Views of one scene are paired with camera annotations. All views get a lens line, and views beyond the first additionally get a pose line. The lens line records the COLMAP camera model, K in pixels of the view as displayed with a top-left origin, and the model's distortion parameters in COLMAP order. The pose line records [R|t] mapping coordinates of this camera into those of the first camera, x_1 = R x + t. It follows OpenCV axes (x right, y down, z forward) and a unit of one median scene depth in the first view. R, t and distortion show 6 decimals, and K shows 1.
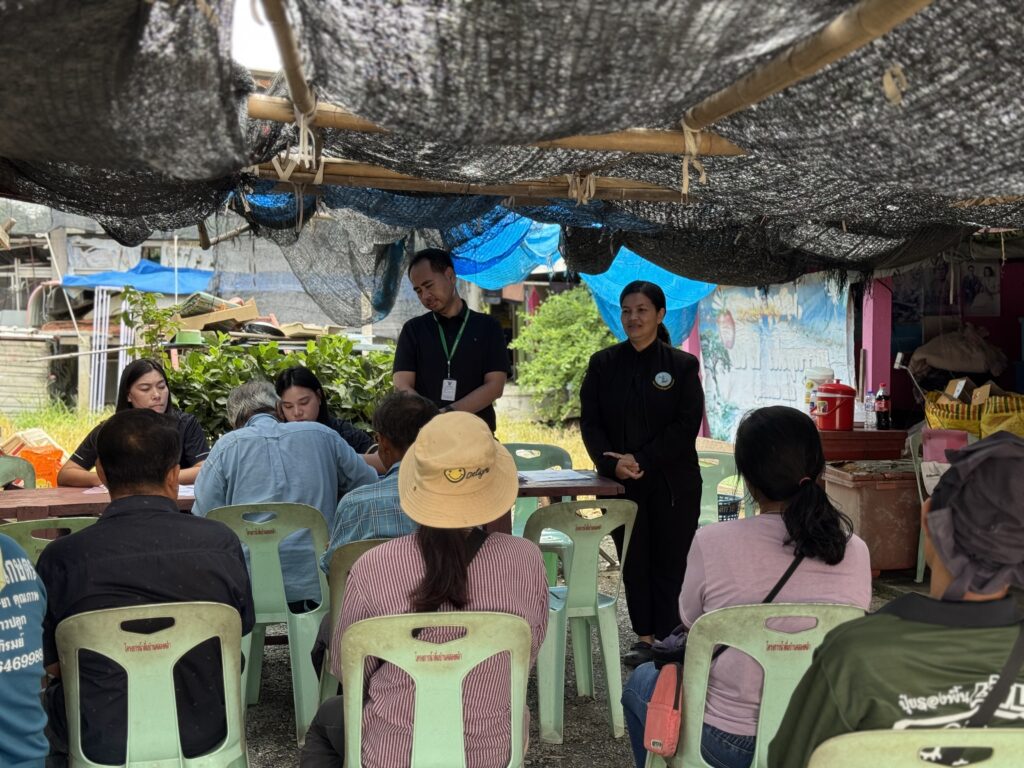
lens RADIAL K [[1404.5, 0, 511.6], [0, 1404.5, 391.5], [0, 0, 1]] dist [0.076040, 0.000000]
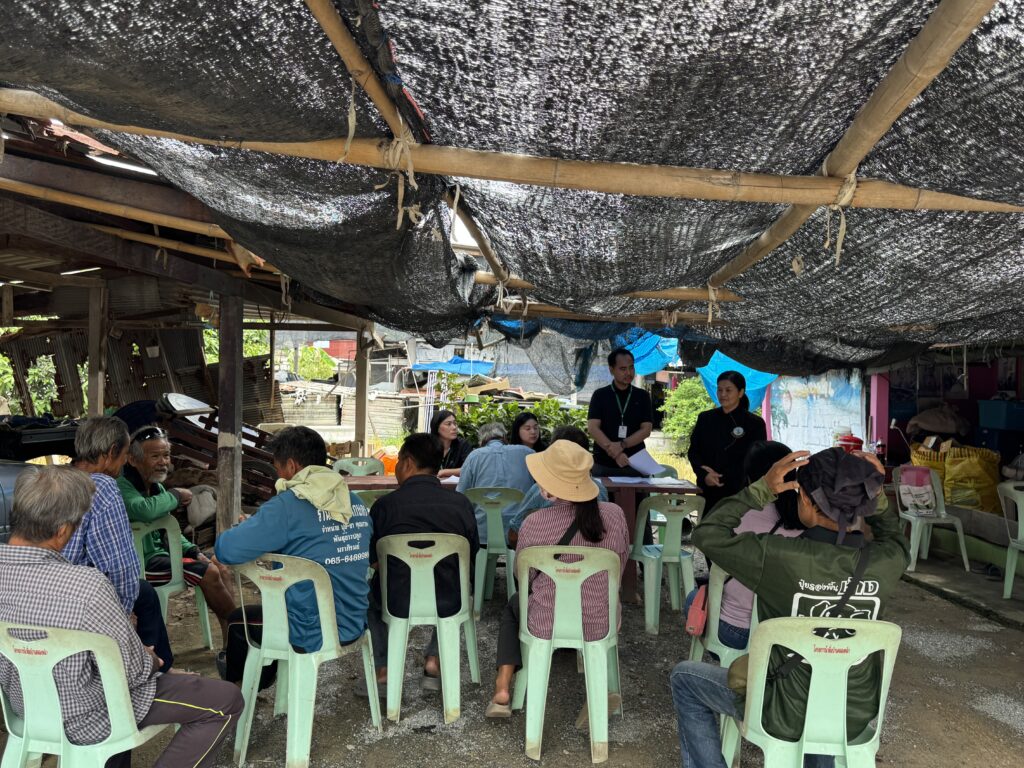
lens RADIAL K [[825.0, 0, 495.6], [0, 825.0, 372.9], [0, 0, 1]] dist [-0.014846, -0.005815]
pose [[0.976243, 0.019056, -0.215839, 0.033354], [-0.035240, 0.996826, -0.071381, 0.004381], [0.213794, 0.077292, 0.973816, -0.036609]]
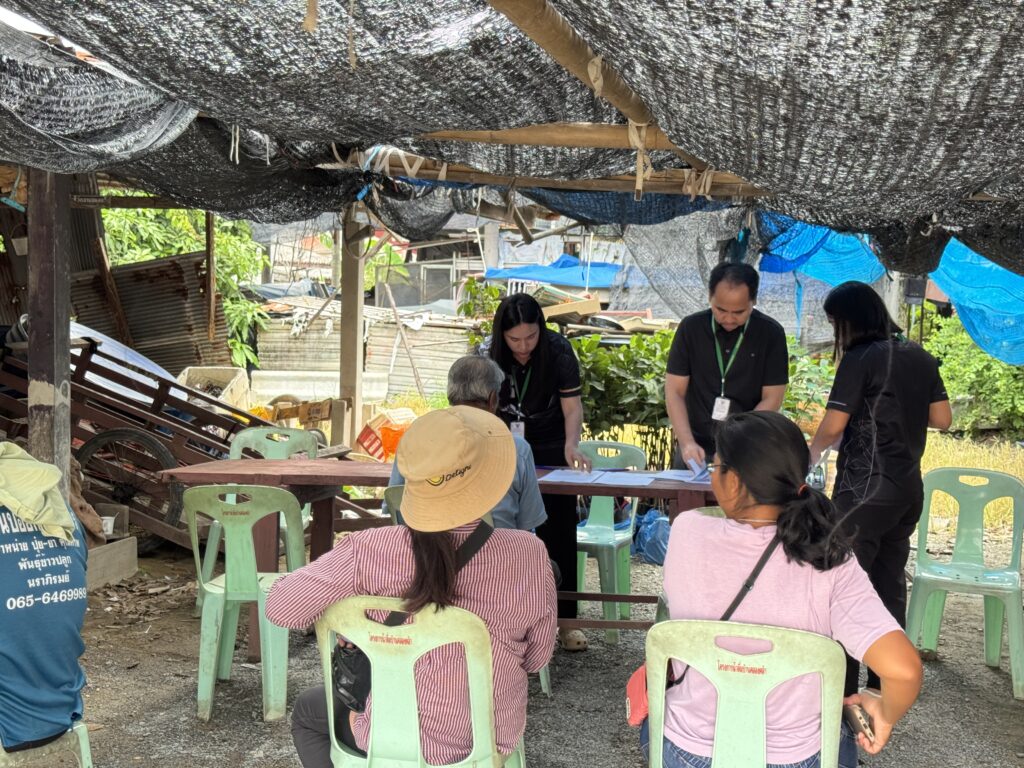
lens RADIAL K [[1404.5, 0, 498.6], [0, 1404.5, 413.6], [0, 0, 1]] dist [0.076040, 0.000000]
pose [[0.922608, 0.058647, -0.381255, 0.164440], [-0.051871, 0.998260, 0.028035, -0.003356], [0.382236, -0.006089, 0.924045, 0.026901]]
